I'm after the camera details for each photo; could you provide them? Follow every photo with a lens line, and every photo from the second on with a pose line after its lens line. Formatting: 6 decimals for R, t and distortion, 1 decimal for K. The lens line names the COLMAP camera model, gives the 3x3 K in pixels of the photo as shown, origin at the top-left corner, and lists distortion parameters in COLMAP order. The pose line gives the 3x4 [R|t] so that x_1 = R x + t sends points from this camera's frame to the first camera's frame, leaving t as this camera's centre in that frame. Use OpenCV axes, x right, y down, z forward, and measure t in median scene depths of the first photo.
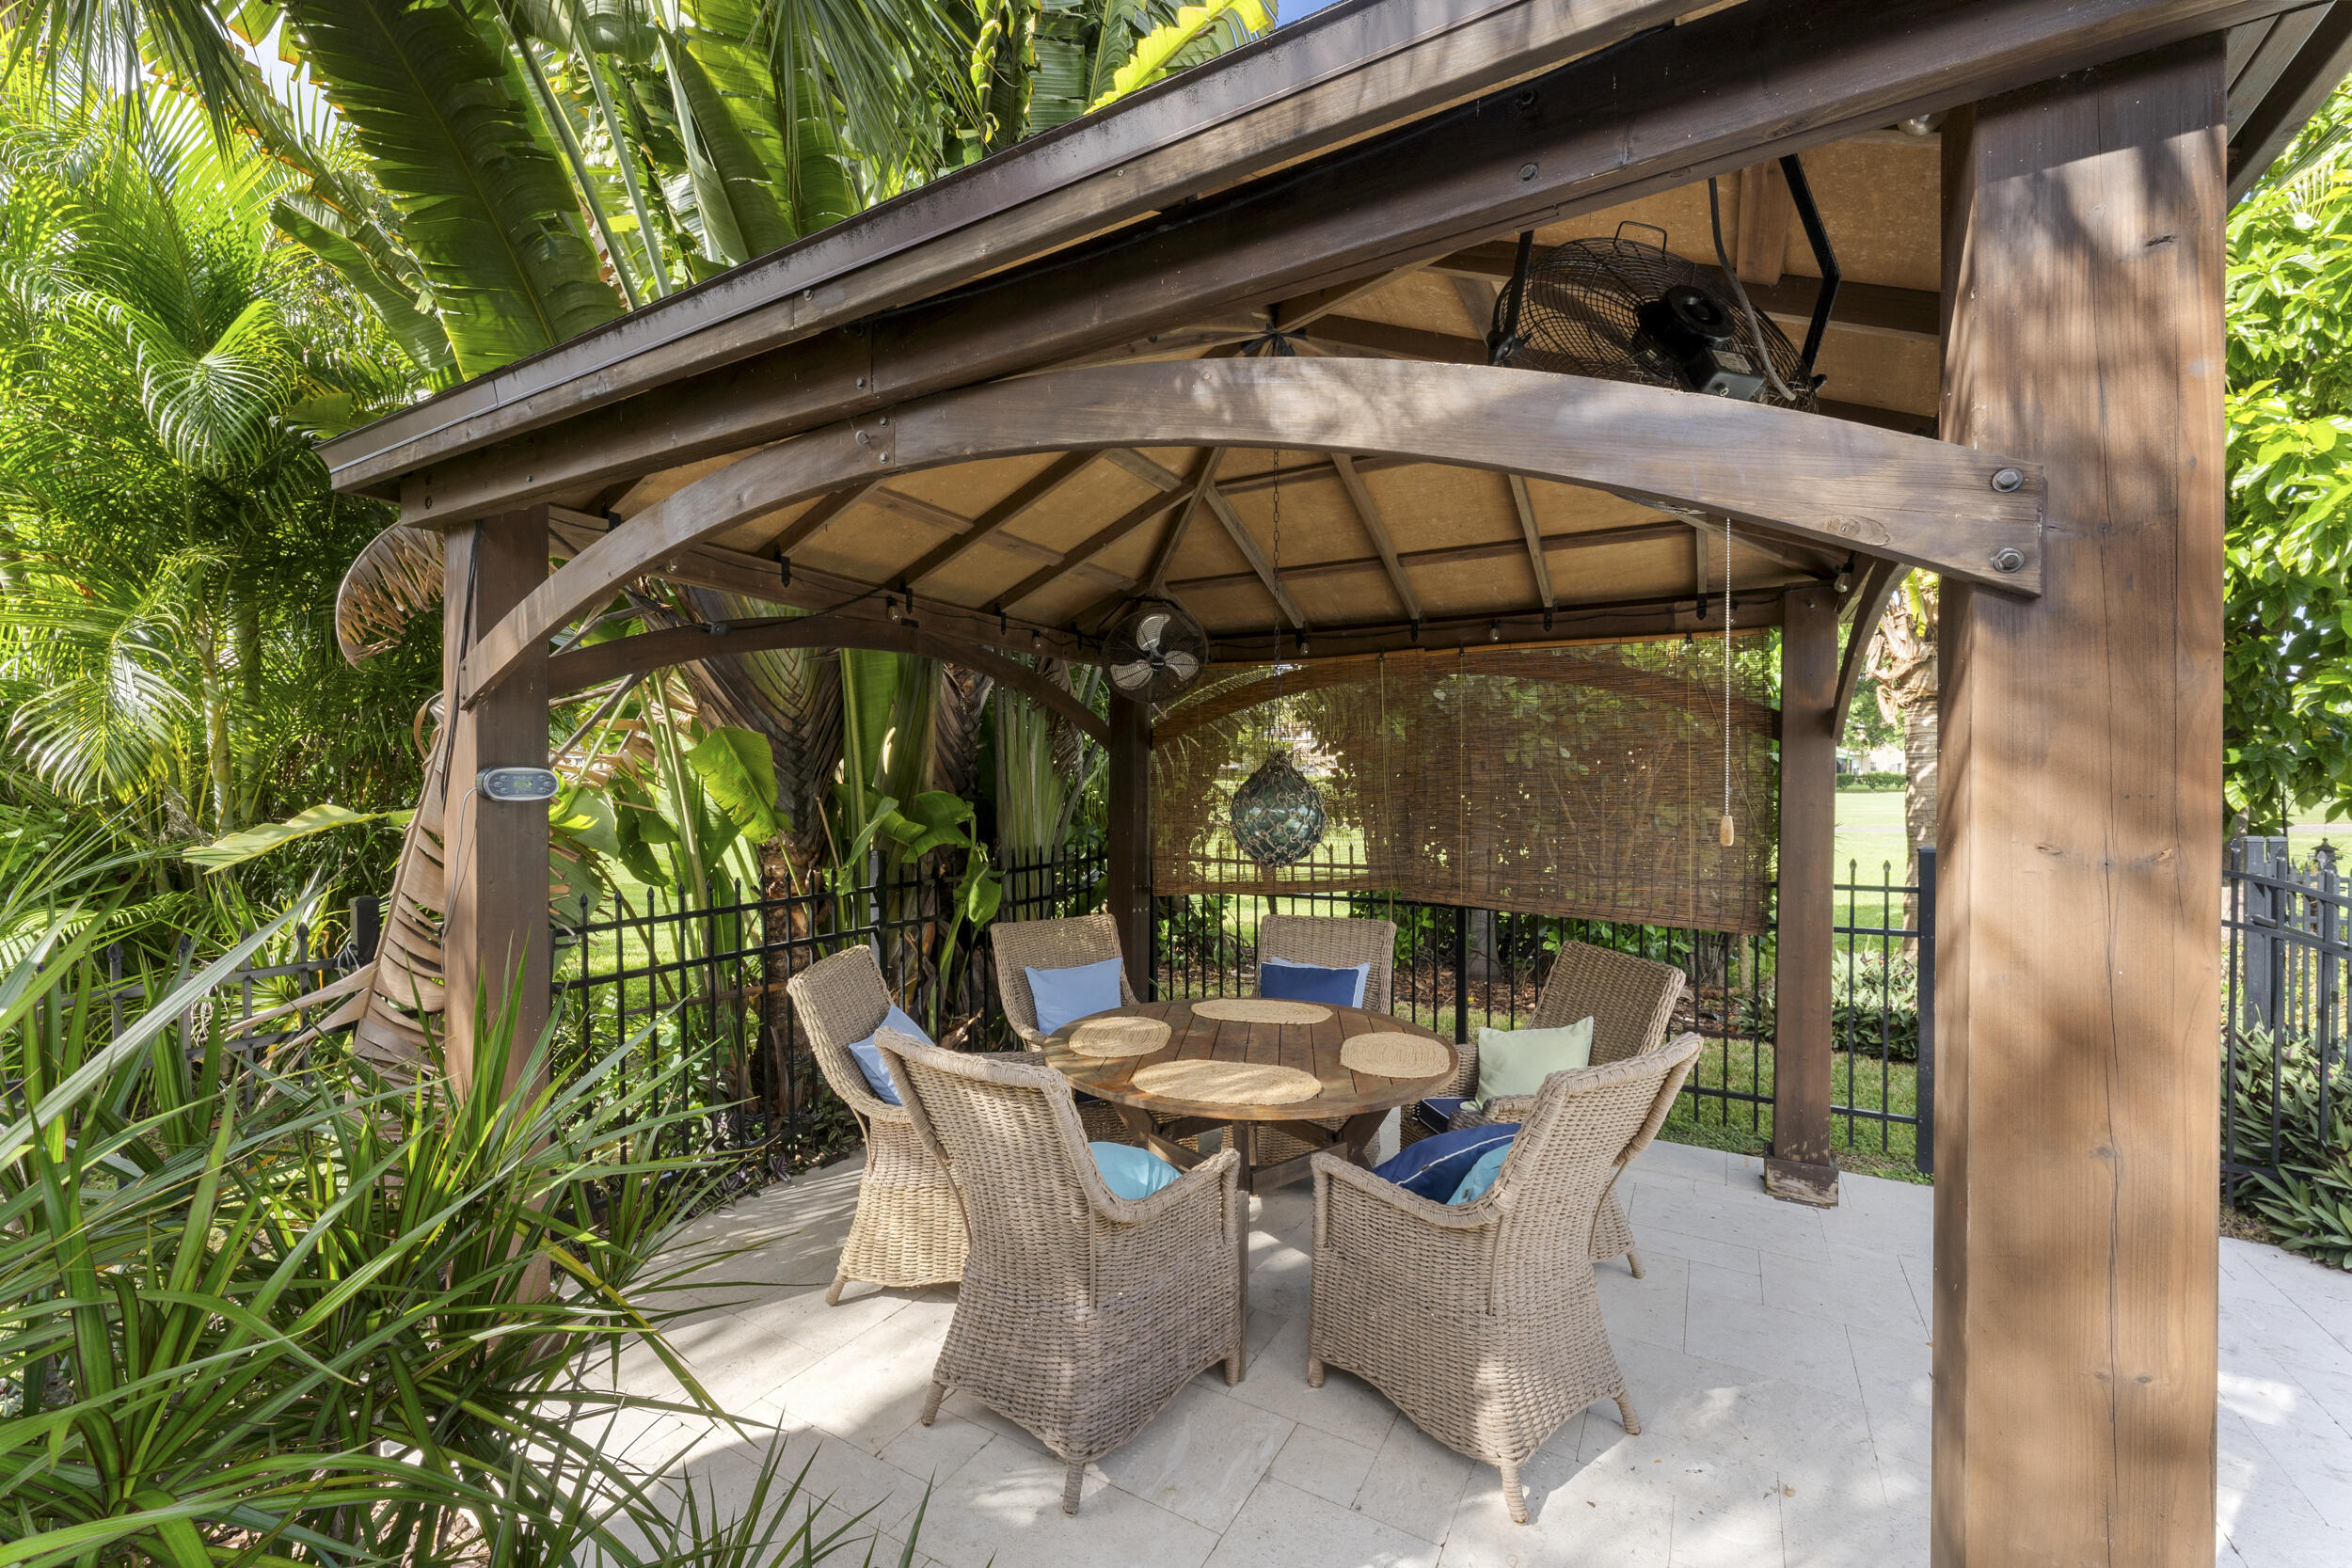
lens RADIAL K [[941.1, 0, 1176.6], [0, 941.1, 794.4], [0, 0, 1]] dist [-0.000421, 0.000027]
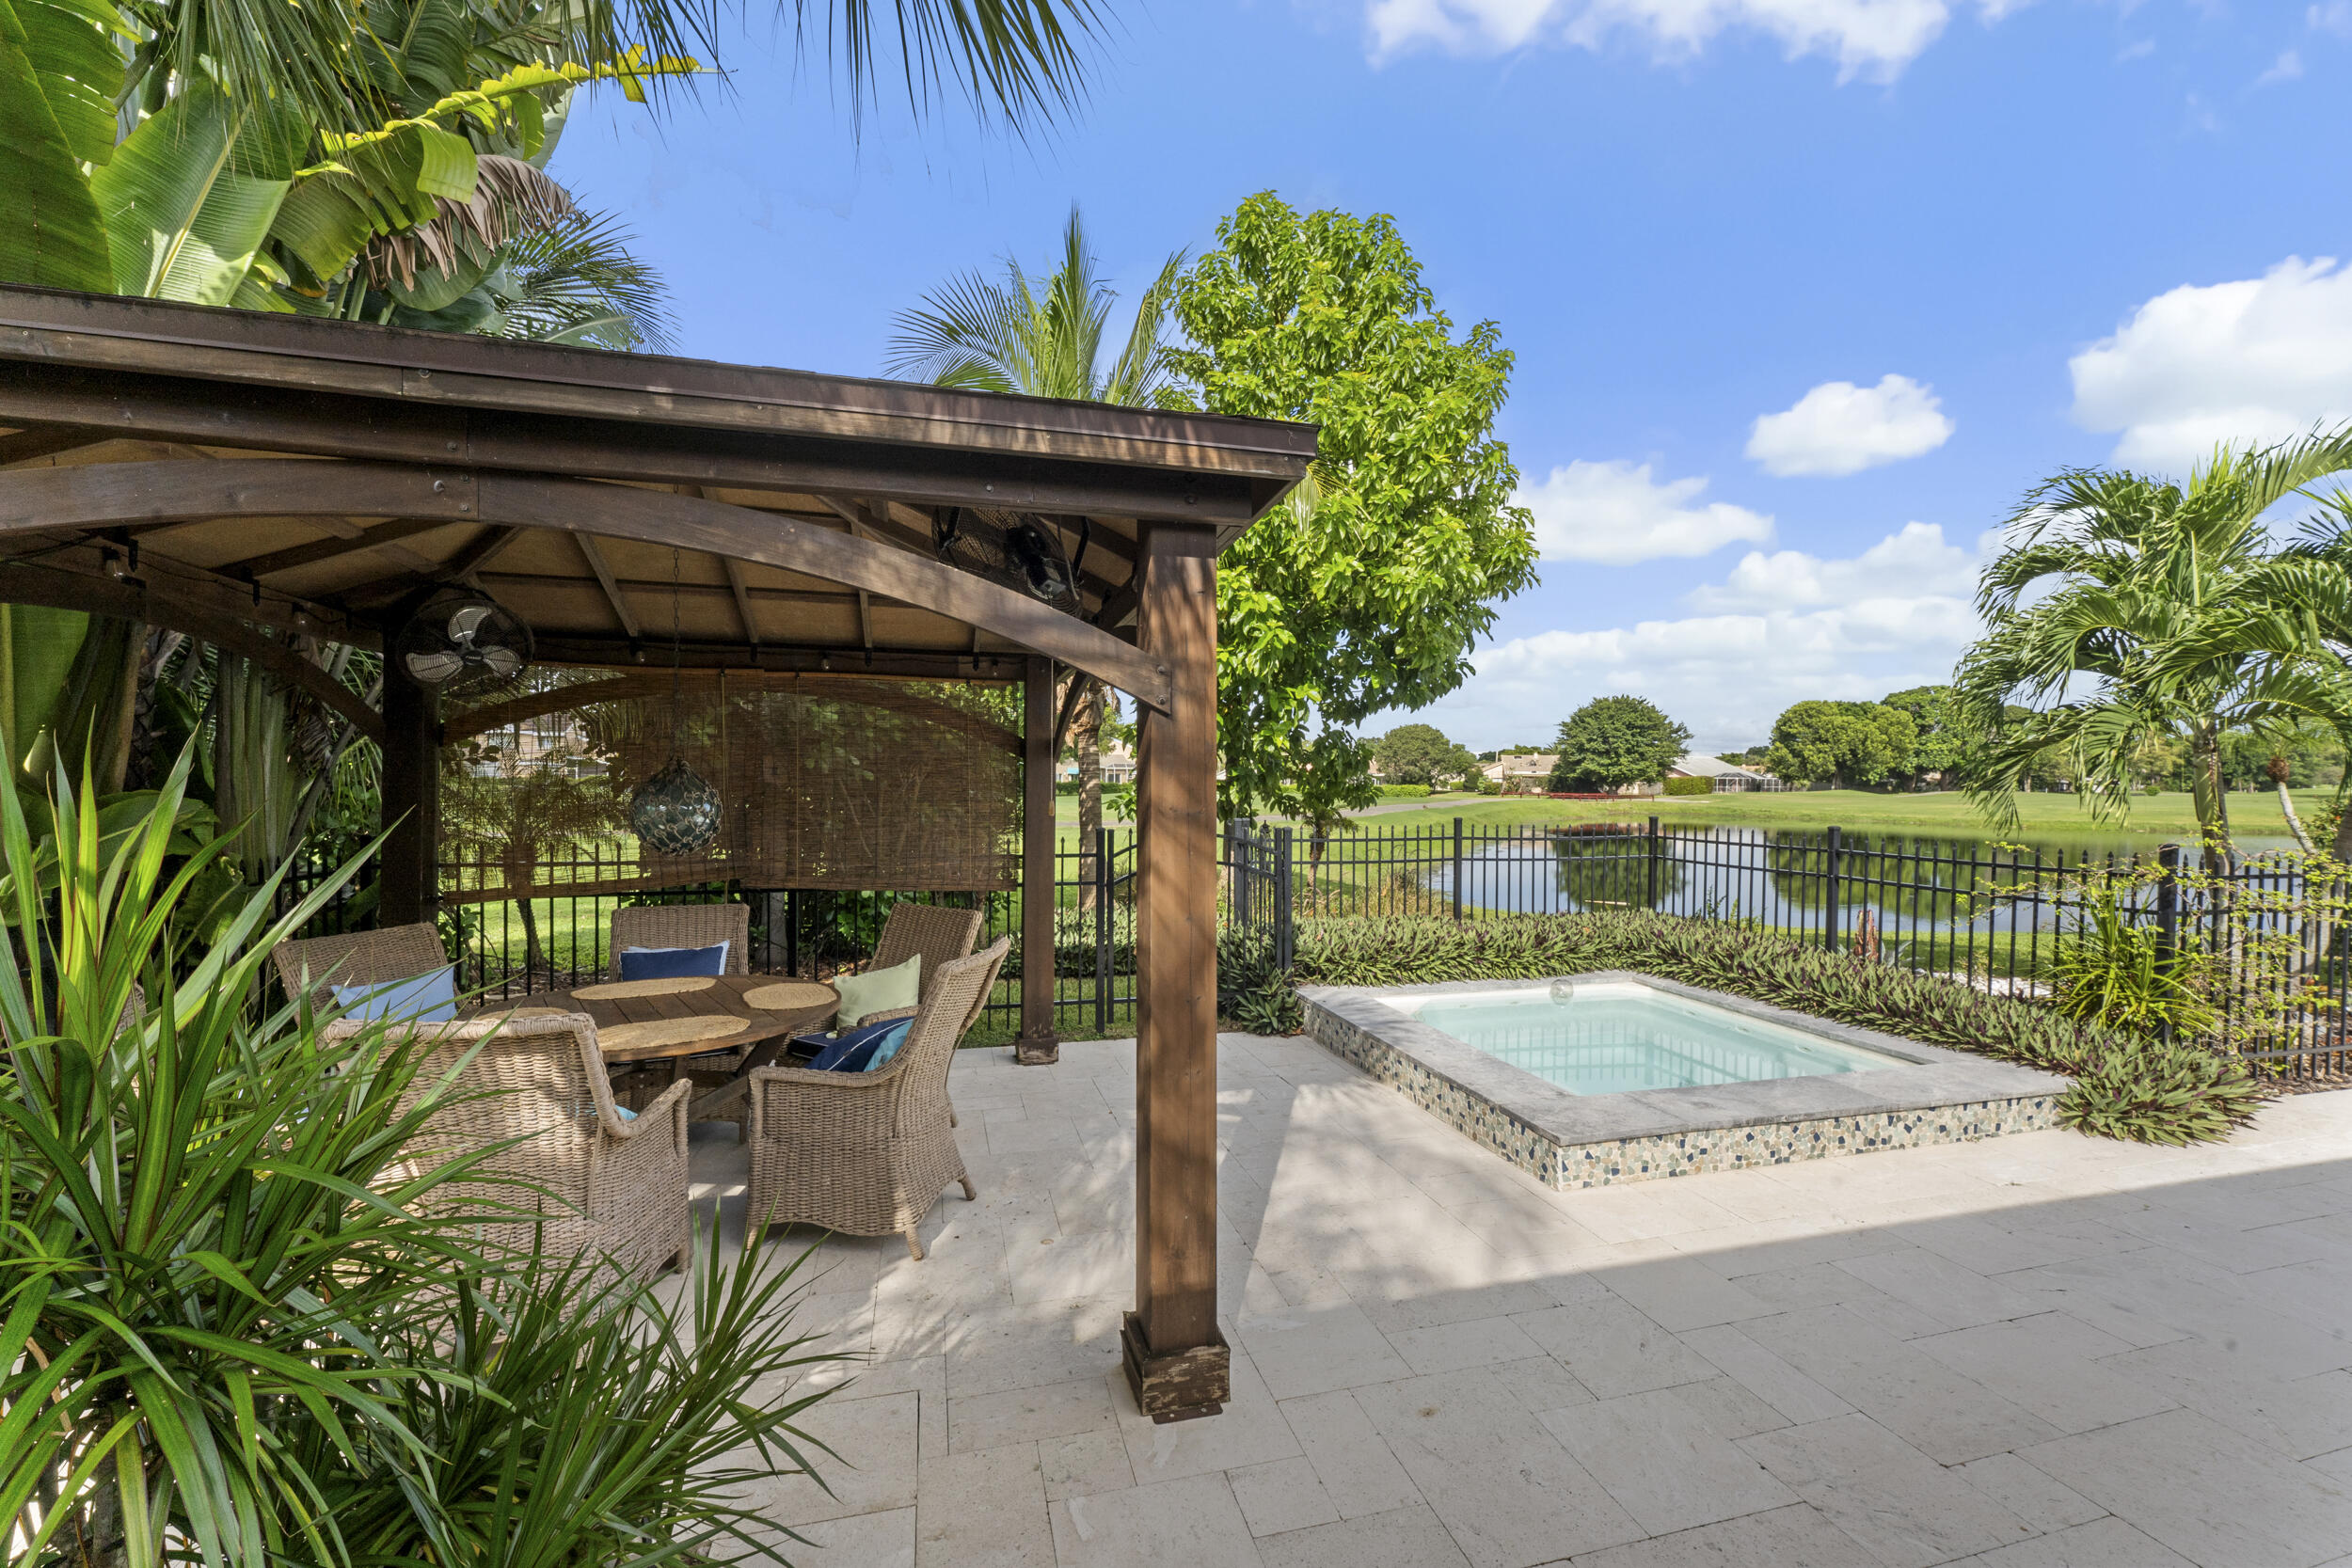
lens RADIAL K [[924.2, 0, 1178.2], [0, 924.2, 799.0], [0, 0, 1]] dist [0.006222, -0.000073]
pose [[0.709455, -0.002564, 0.704746, -0.188275], [0.002331, 0.999996, 0.001292, 0.004872], [-0.704747, 0.000726, 0.709459, -0.179819]]
